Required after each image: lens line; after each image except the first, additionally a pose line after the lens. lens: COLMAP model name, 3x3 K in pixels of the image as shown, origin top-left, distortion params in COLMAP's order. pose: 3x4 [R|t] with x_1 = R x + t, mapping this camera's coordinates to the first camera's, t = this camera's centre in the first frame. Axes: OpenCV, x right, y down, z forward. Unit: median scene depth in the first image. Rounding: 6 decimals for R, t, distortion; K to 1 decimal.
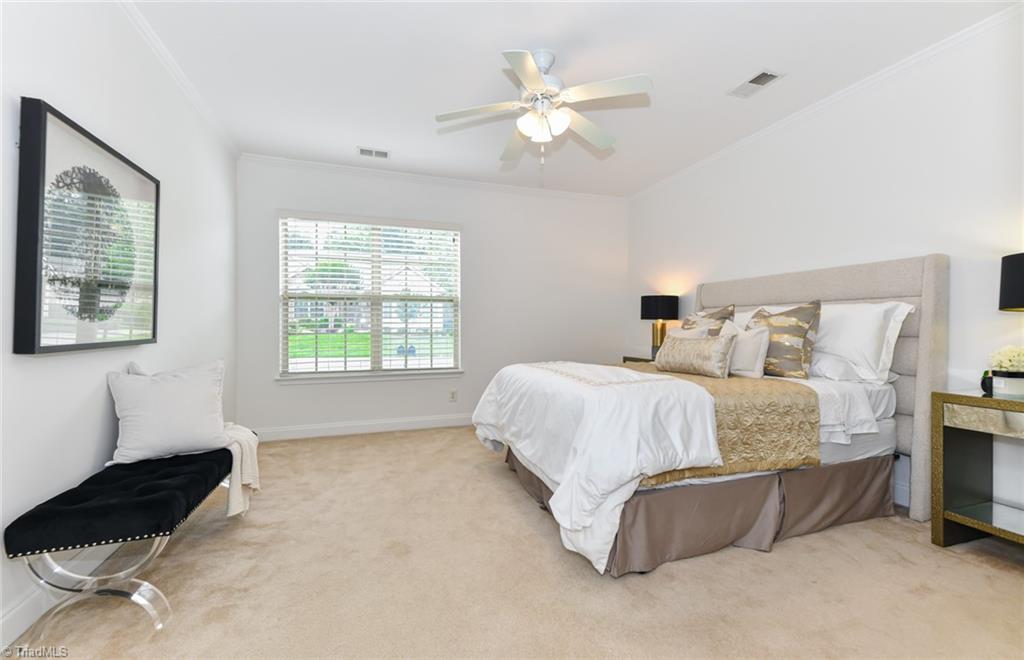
lens RADIAL K [[417.7, 0, 524.8], [0, 417.7, 324.2], [0, 0, 1]] dist [0.016654, -0.001406]
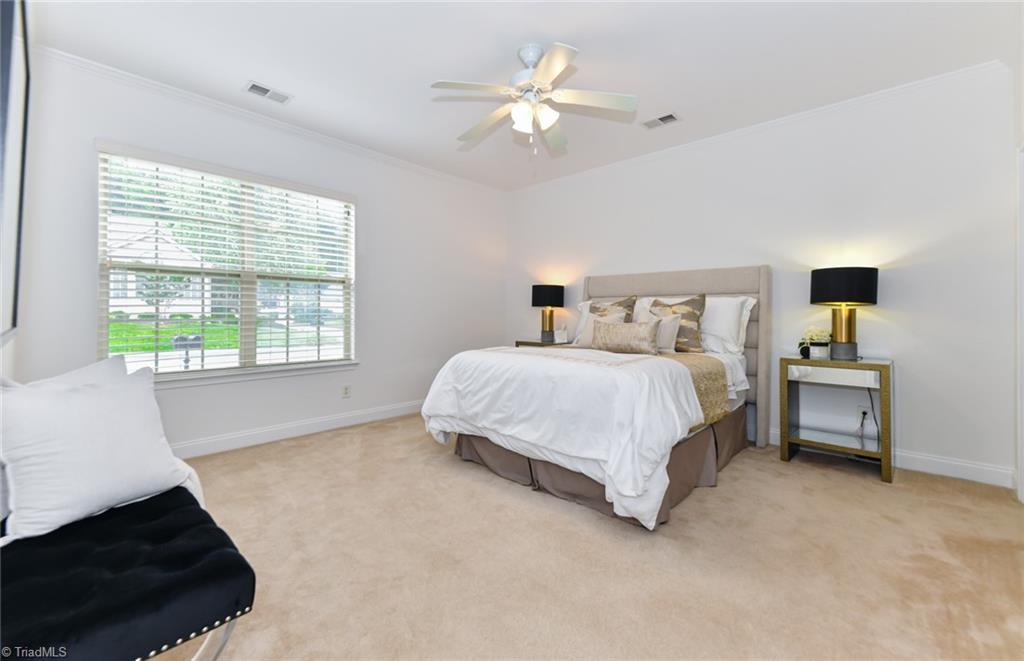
lens RADIAL K [[417.7, 0, 513.9], [0, 417.7, 306.2], [0, 0, 1]] dist [0.016654, -0.001406]
pose [[0.883930, 0.013686, 0.467420, -0.444734], [-0.008658, 0.999879, -0.012902, 0.004801], [-0.467540, 0.007358, 0.883941, 0.107470]]
